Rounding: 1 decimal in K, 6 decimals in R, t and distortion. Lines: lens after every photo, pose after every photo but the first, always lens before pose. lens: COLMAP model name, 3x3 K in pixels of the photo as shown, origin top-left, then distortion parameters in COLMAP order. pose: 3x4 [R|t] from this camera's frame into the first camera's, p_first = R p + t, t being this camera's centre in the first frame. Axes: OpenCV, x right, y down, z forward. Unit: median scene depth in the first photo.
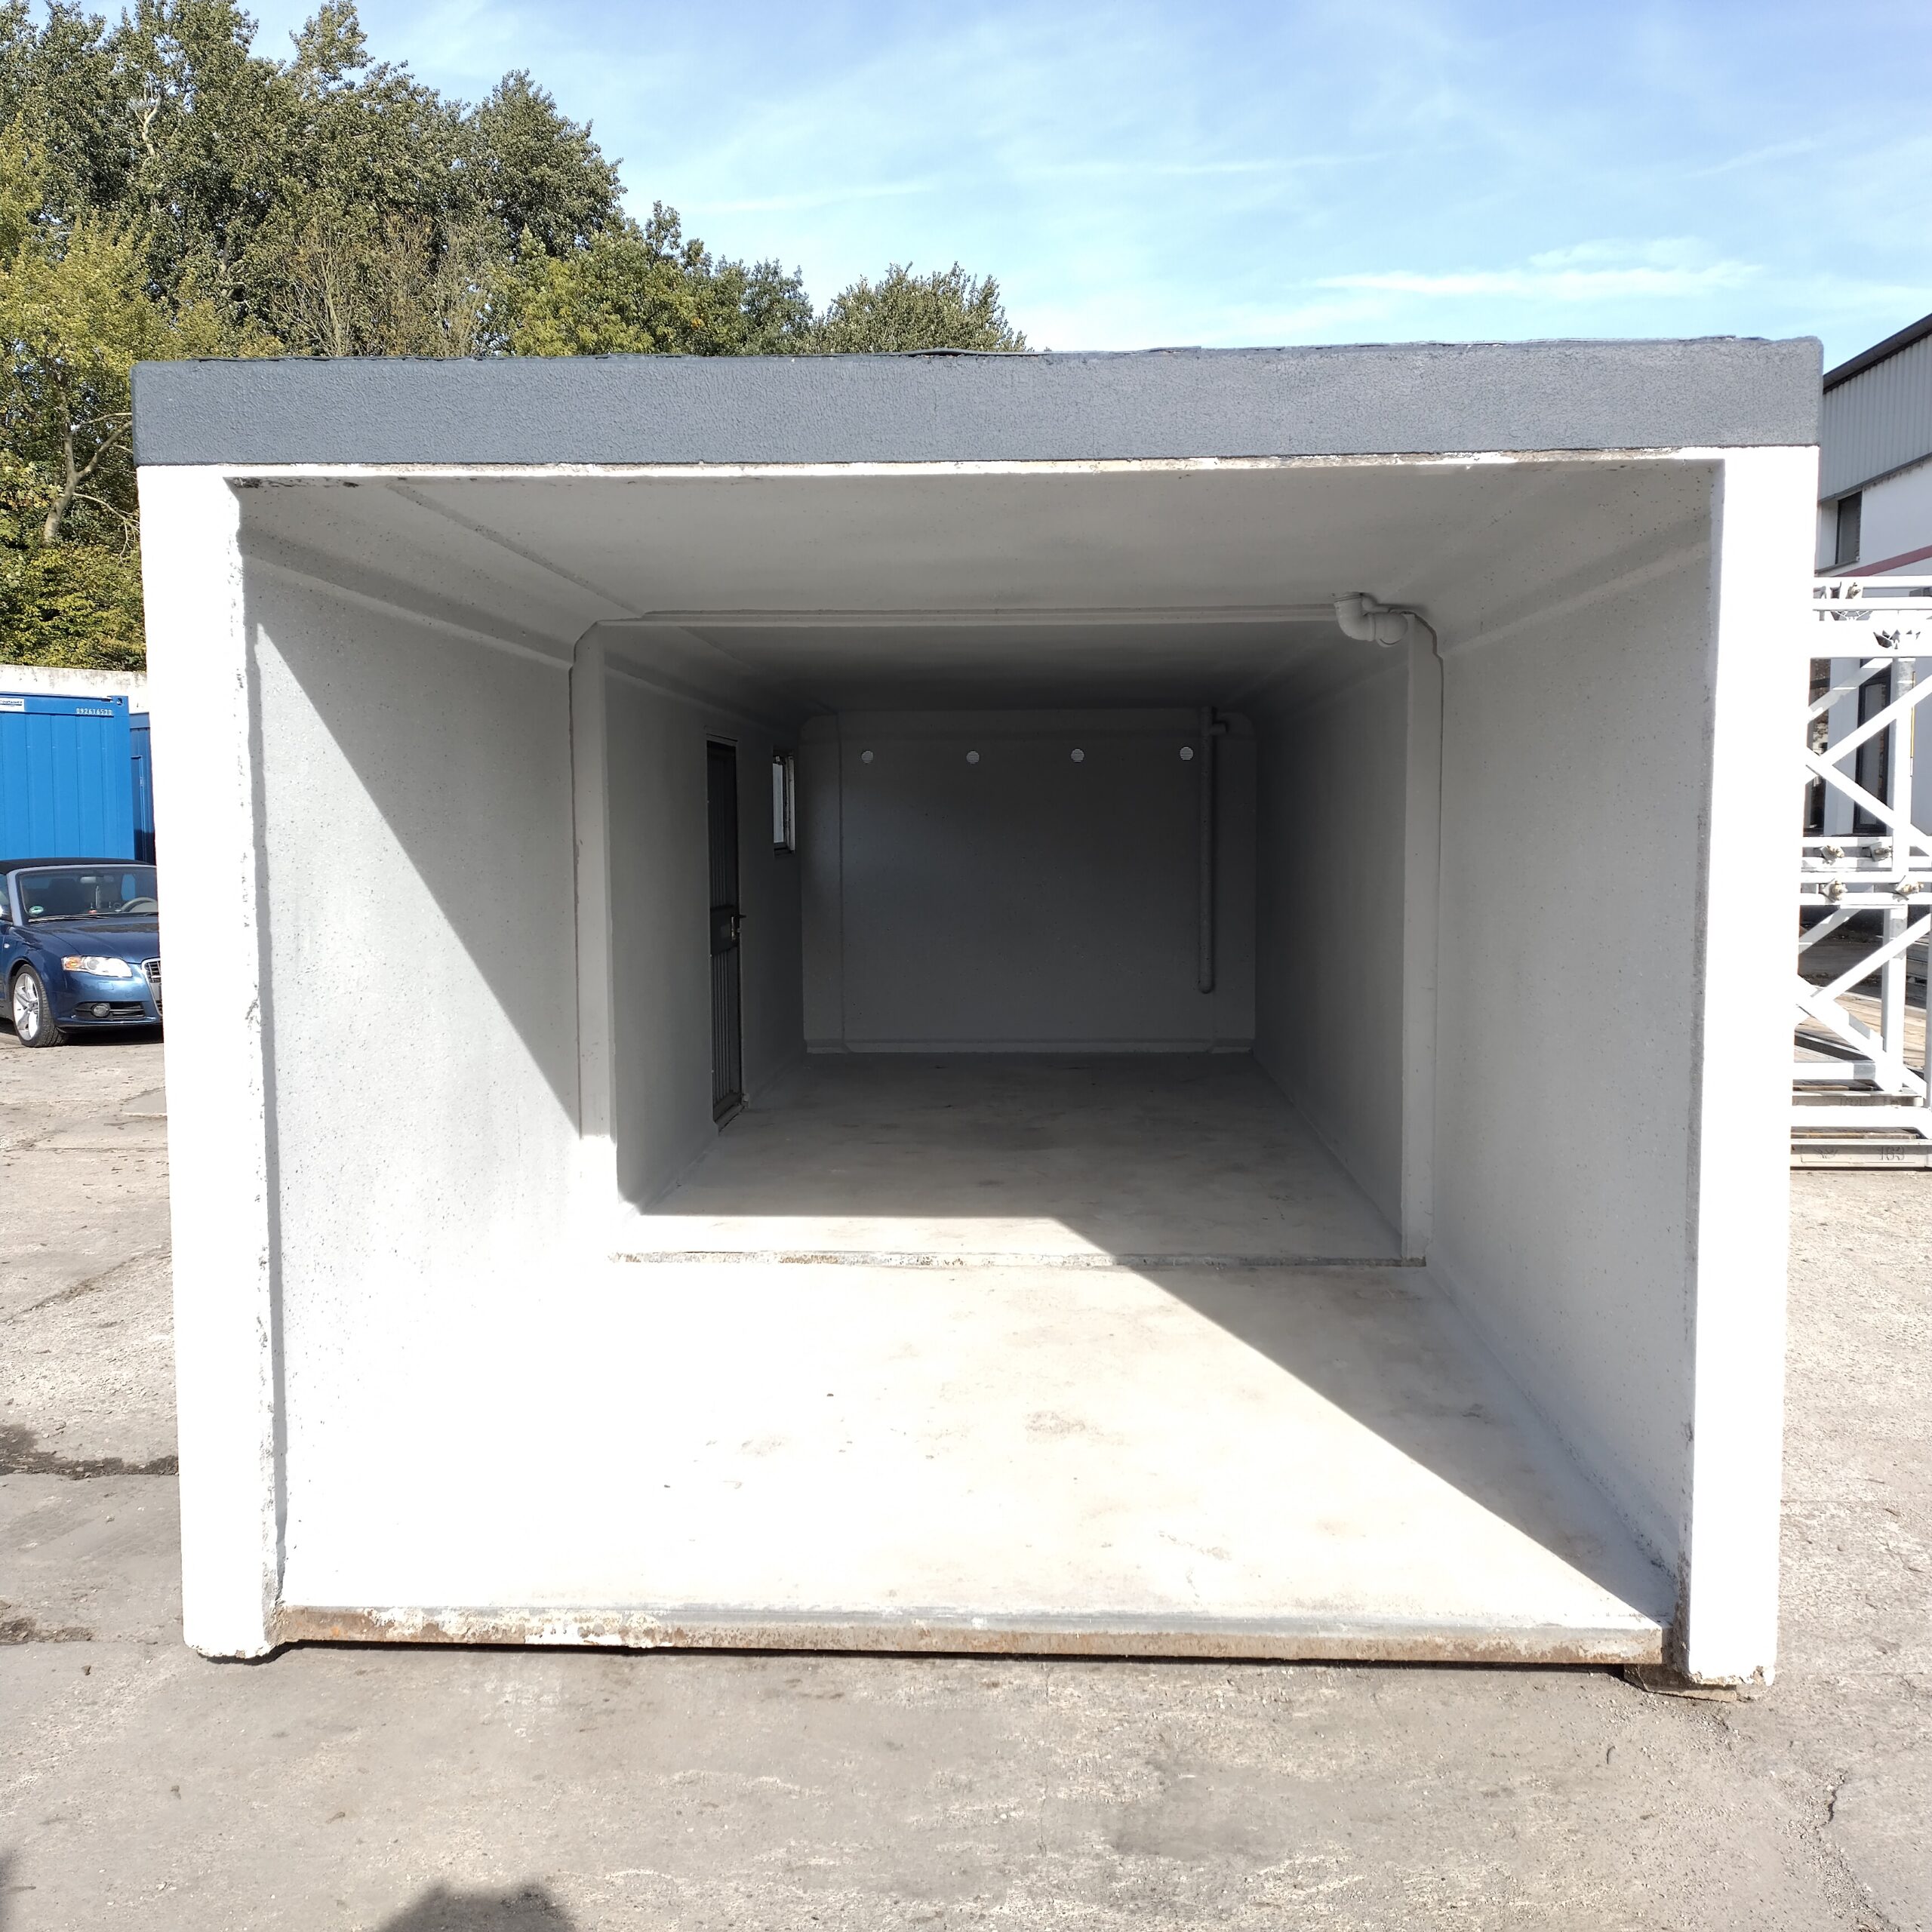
lens RADIAL K [[1849.6, 0, 968.1], [0, 1849.6, 960.3], [0, 0, 1]] dist [0.058752, -0.081034]
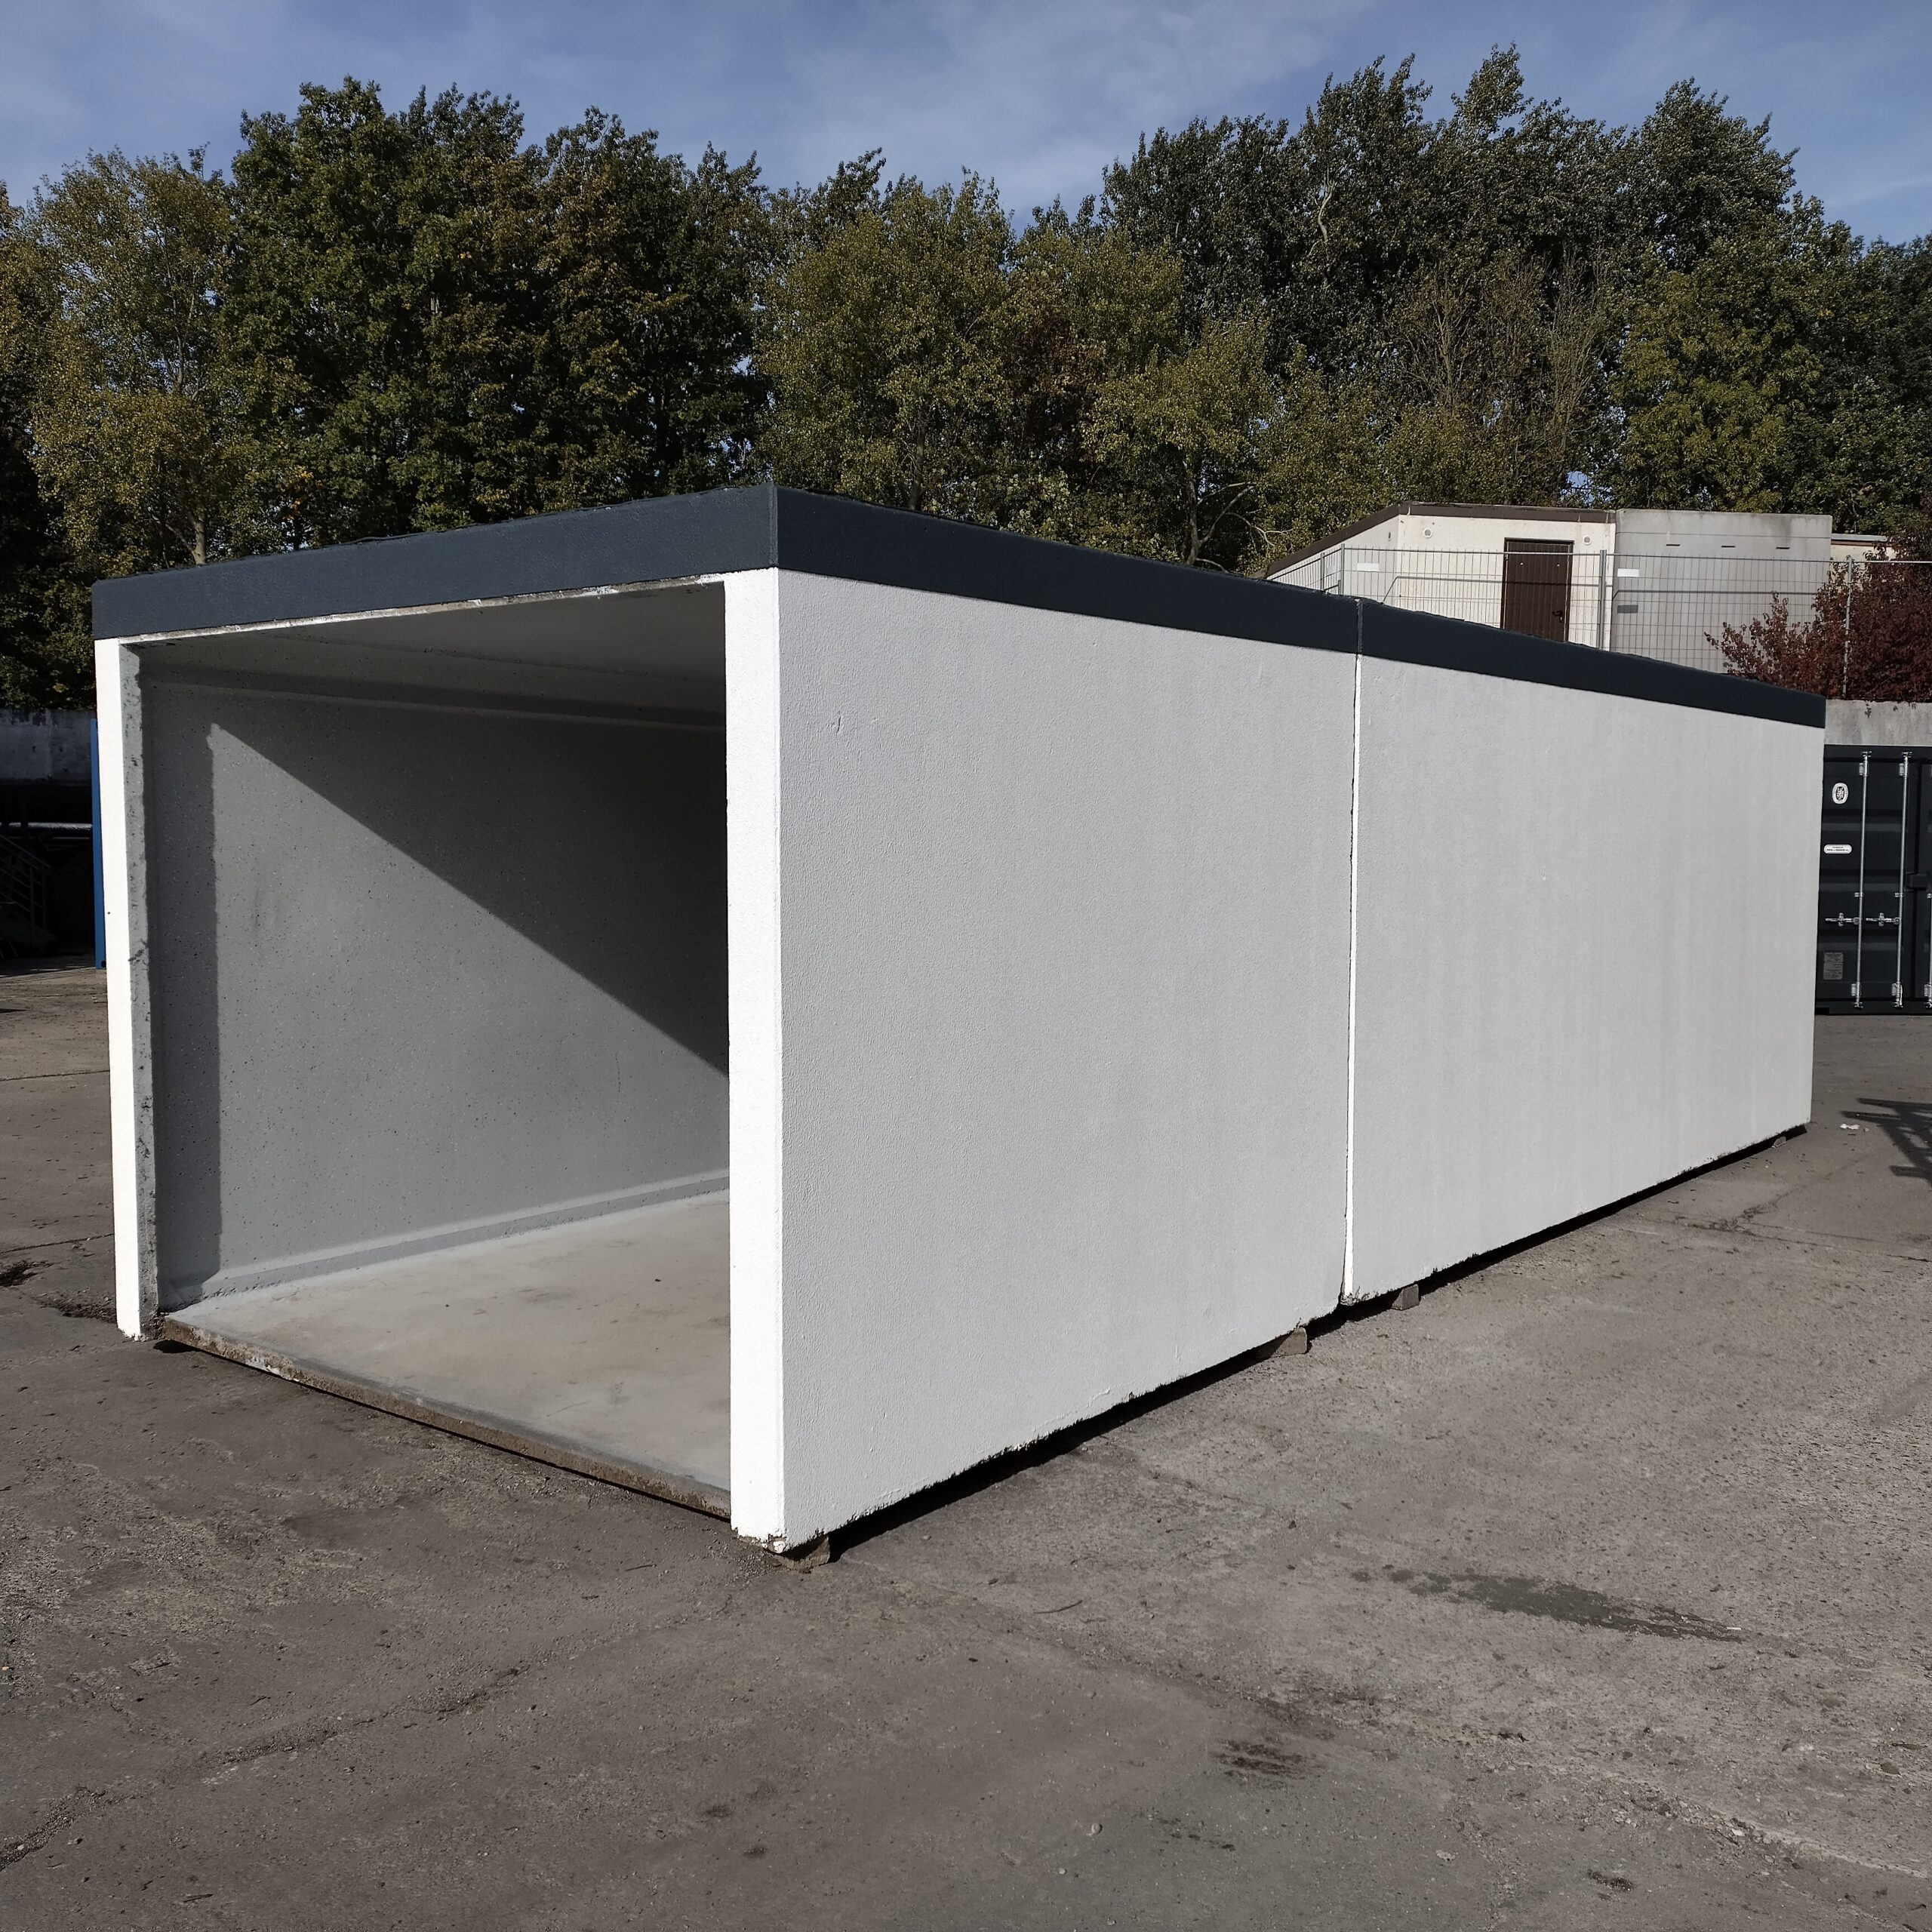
lens RADIAL K [[1835.6, 0, 966.0], [0, 1835.6, 966.0], [0, 0, 1]] dist [0.088208, -0.135691]
pose [[0.814750, 0.049242, -0.577718, 1.177879], [-0.055199, 0.998449, 0.007255, -0.017530], [0.577179, 0.025978, 0.816204, 0.055811]]
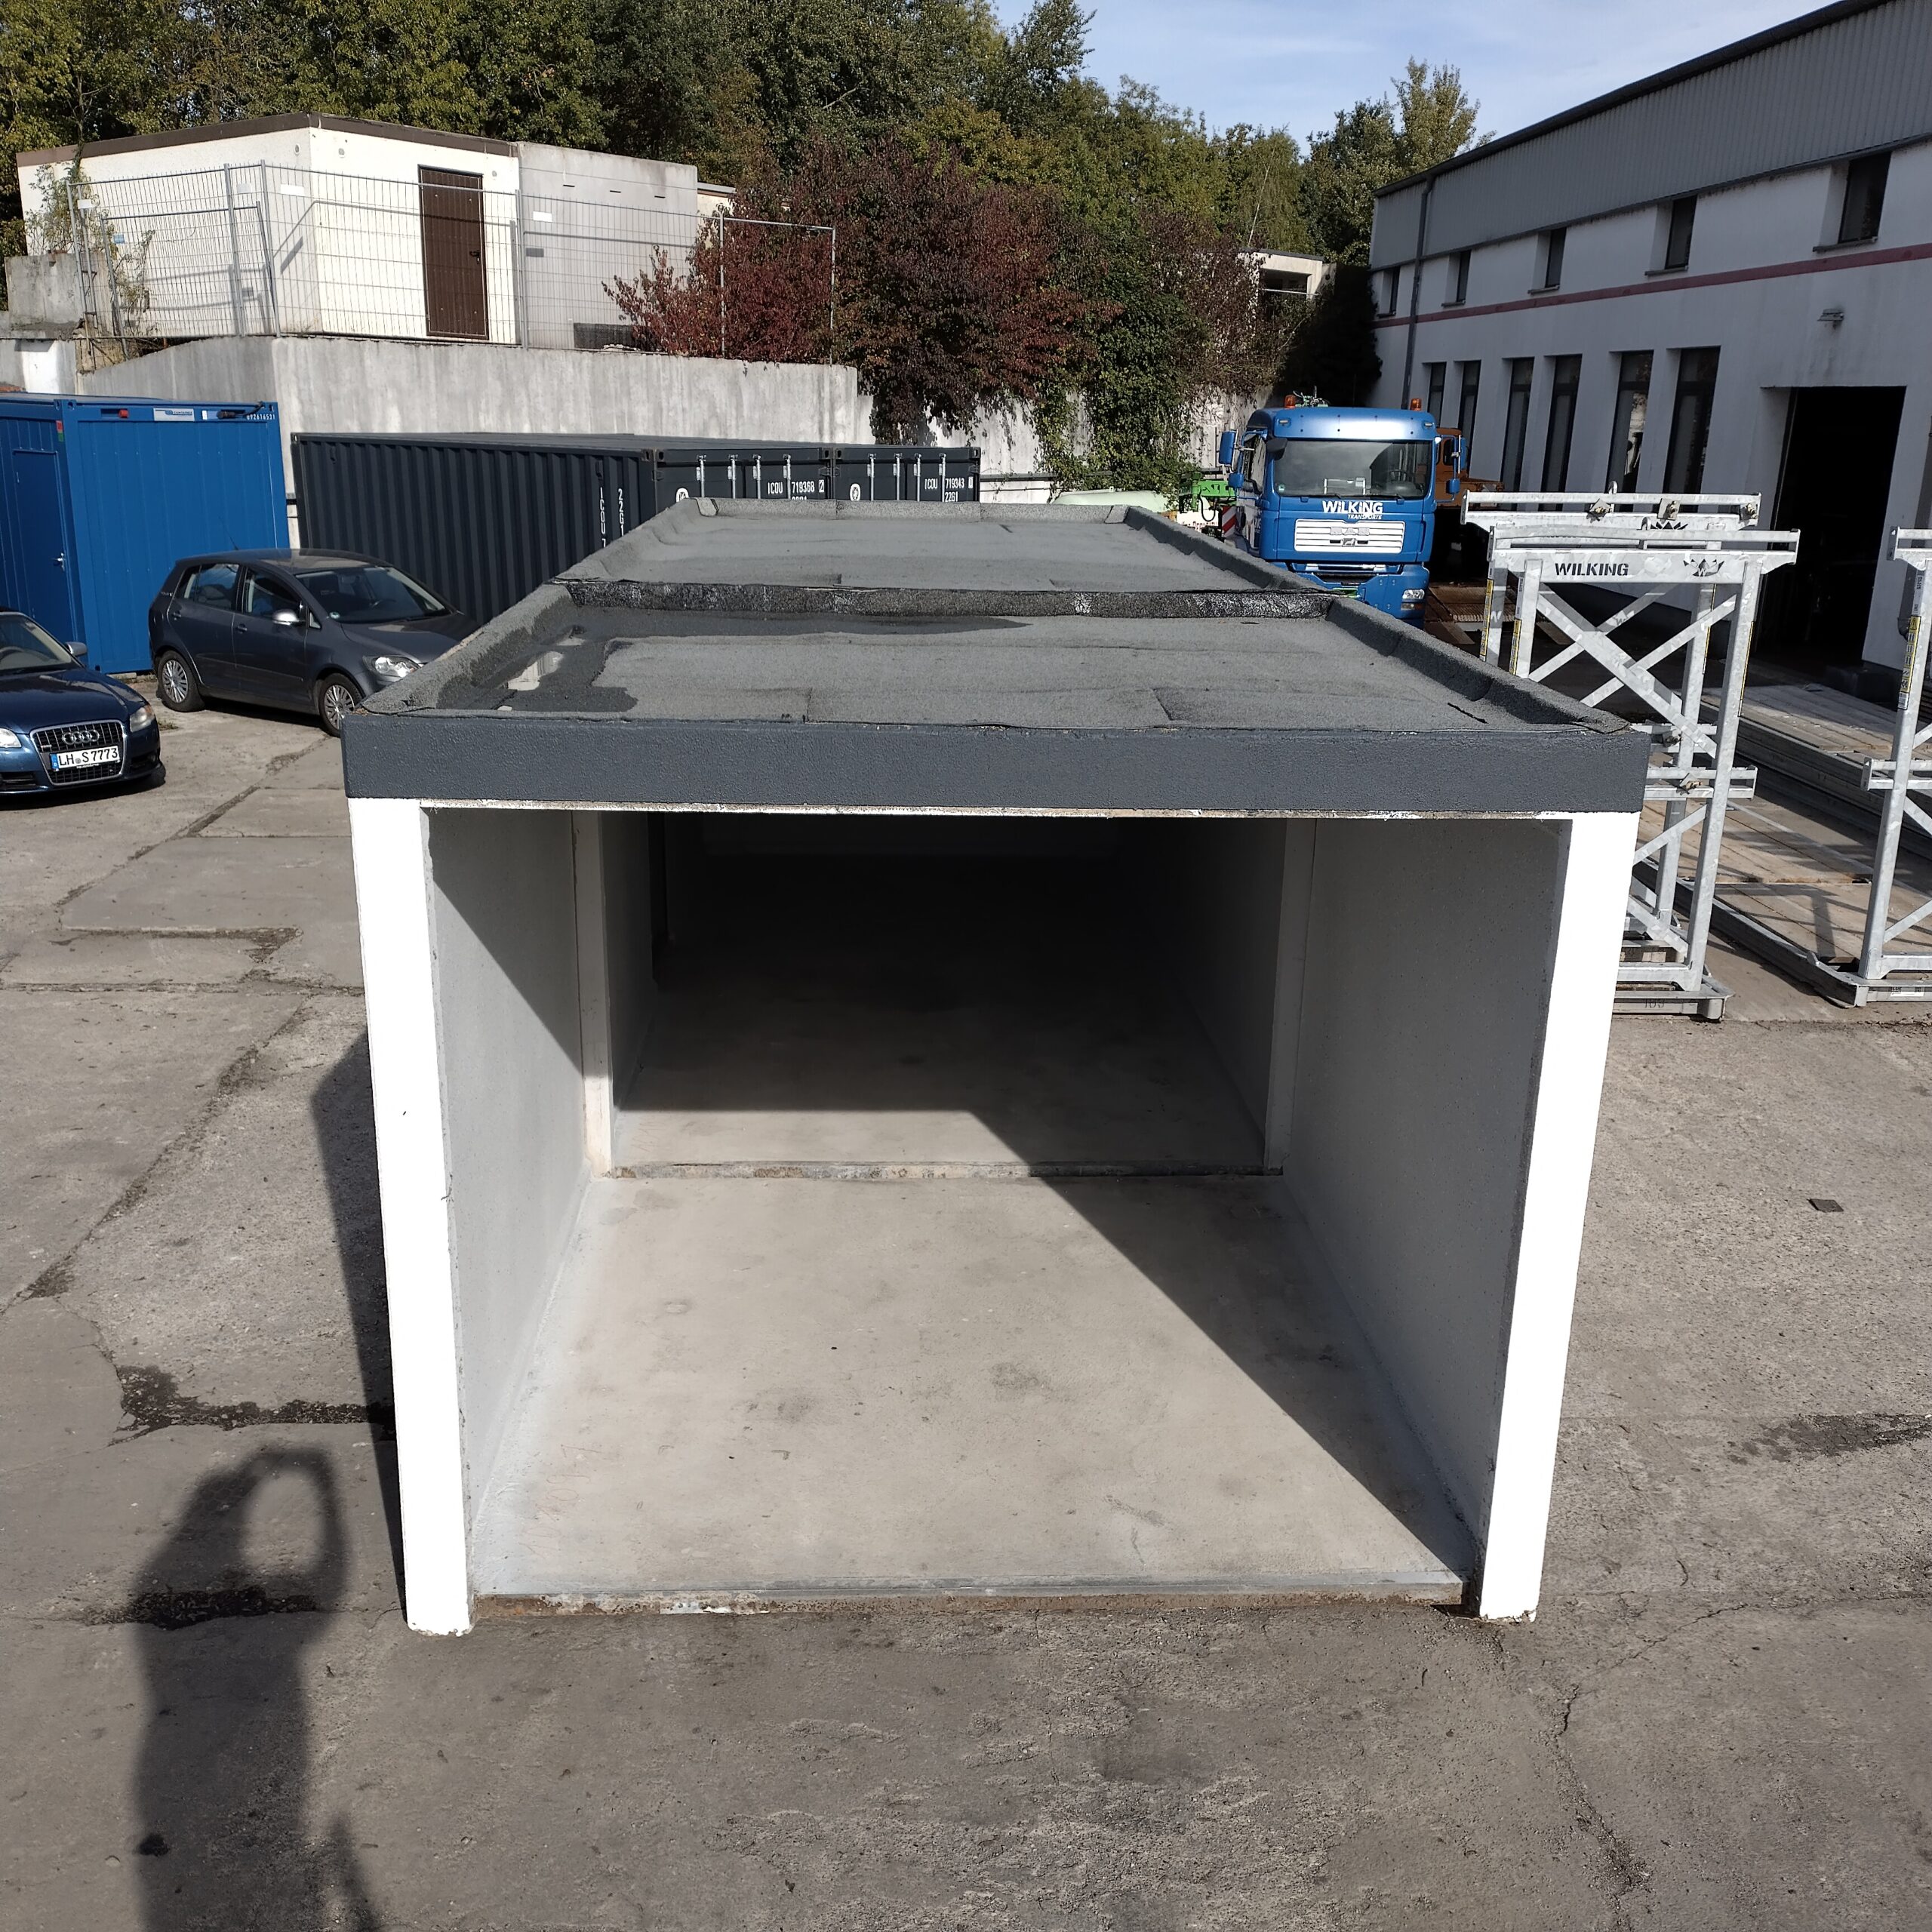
lens RADIAL K [[1835.6, 0, 966.0], [0, 1835.6, 966.0], [0, 0, 1]] dist [0.088208, -0.135691]
pose [[0.995082, -0.005650, 0.098896, -0.147972], [-0.015627, 0.976916, 0.213053, -0.402135], [-0.097817, -0.213550, 0.972023, -0.253304]]
